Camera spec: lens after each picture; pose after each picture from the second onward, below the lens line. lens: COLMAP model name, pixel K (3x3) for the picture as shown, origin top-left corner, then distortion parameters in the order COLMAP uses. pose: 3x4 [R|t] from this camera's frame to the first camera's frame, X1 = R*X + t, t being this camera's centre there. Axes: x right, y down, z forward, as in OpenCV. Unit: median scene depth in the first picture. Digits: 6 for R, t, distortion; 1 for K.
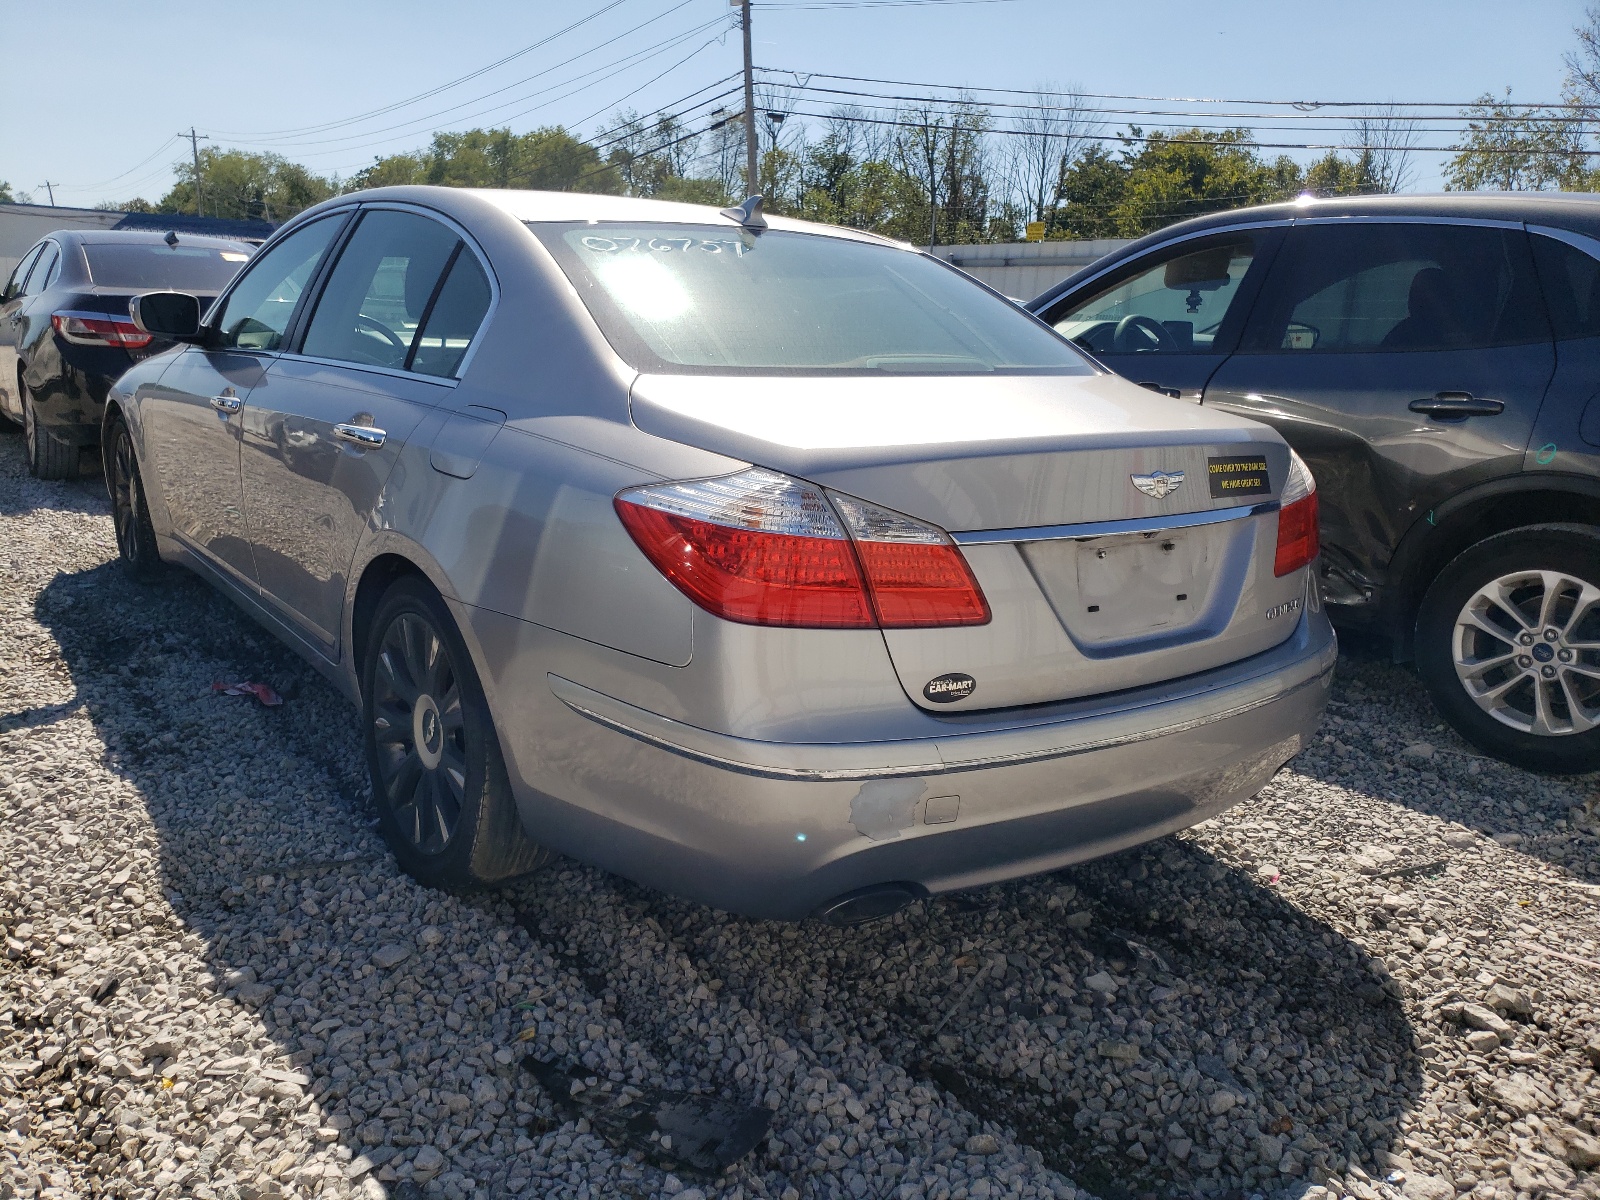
lens RADIAL K [[1284.0, 0, 744.6], [0, 1284.0, 604.4], [0, 0, 1]] dist [0.037240, -0.043067]
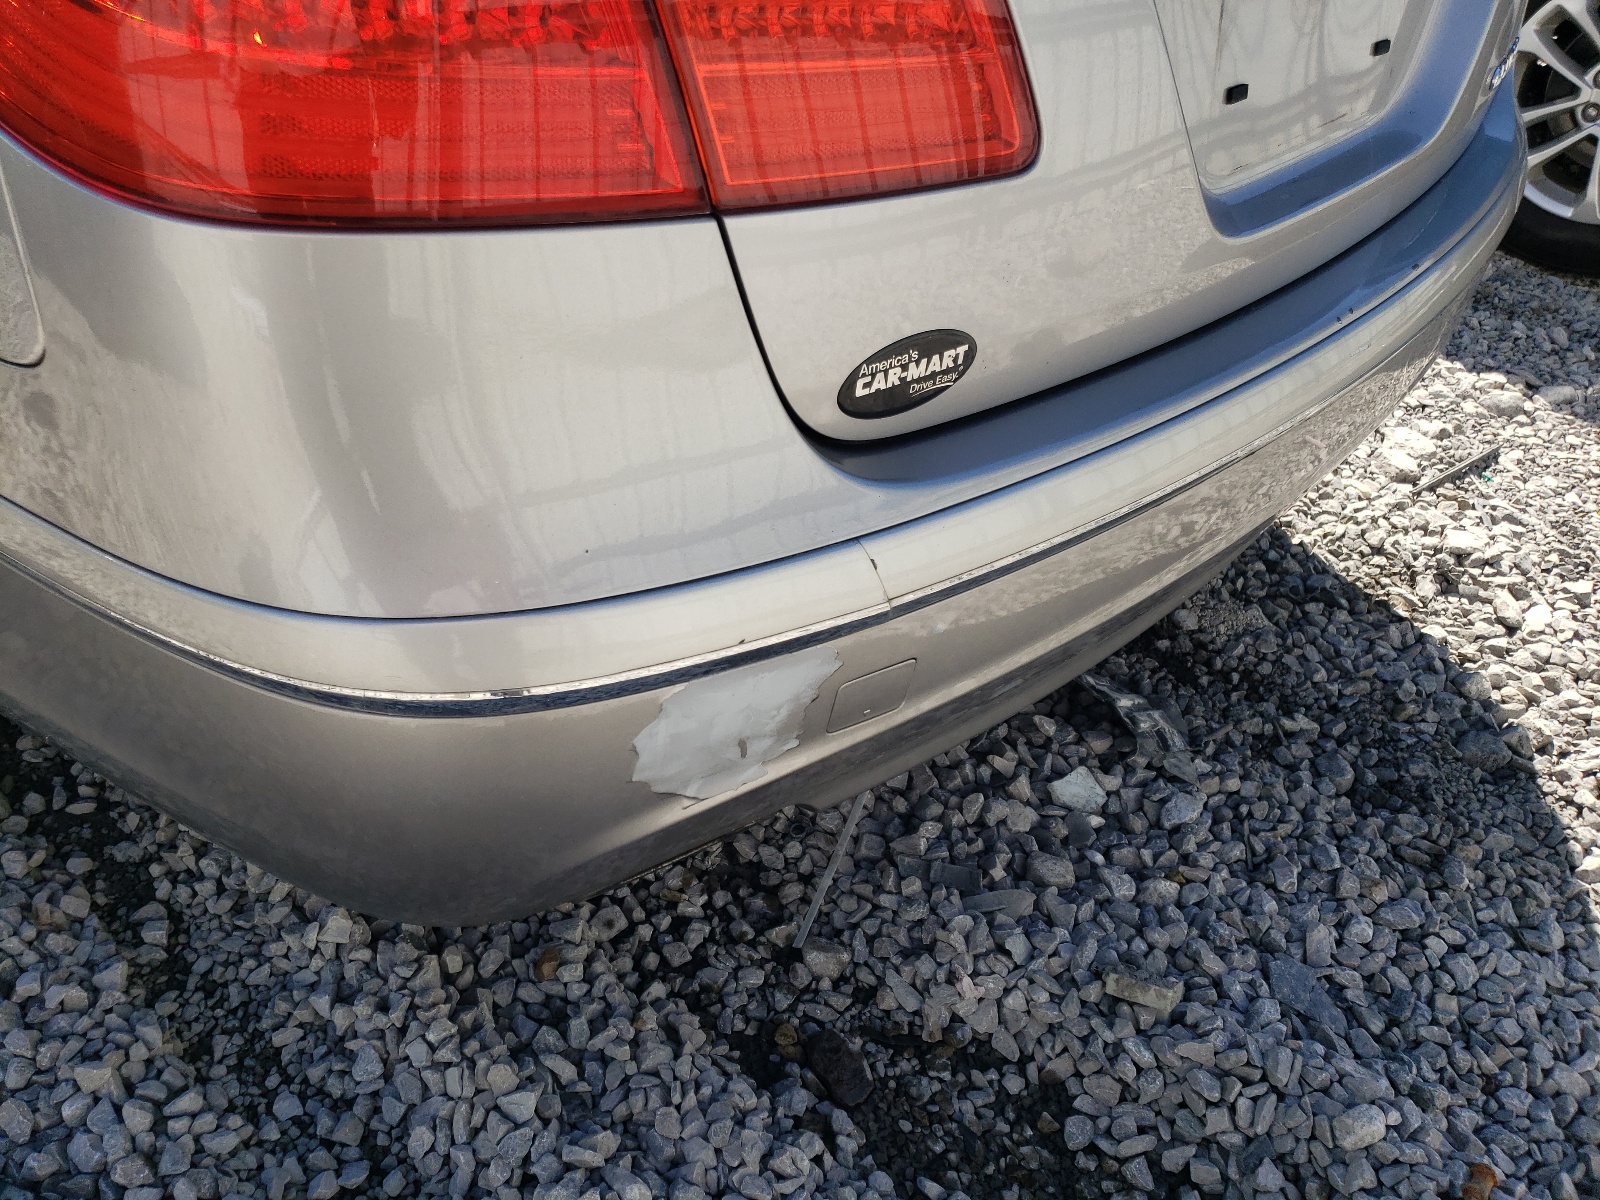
lens RADIAL K [[1284.0, 0, 744.6], [0, 1284.0, 604.4], [0, 0, 1]] dist [0.037240, -0.043067]
pose [[0.983729, -0.071429, 0.164848, 0.047442], [-0.007565, 0.900283, 0.435240, -0.026498], [-0.179499, -0.429405, 0.885094, 0.590938]]
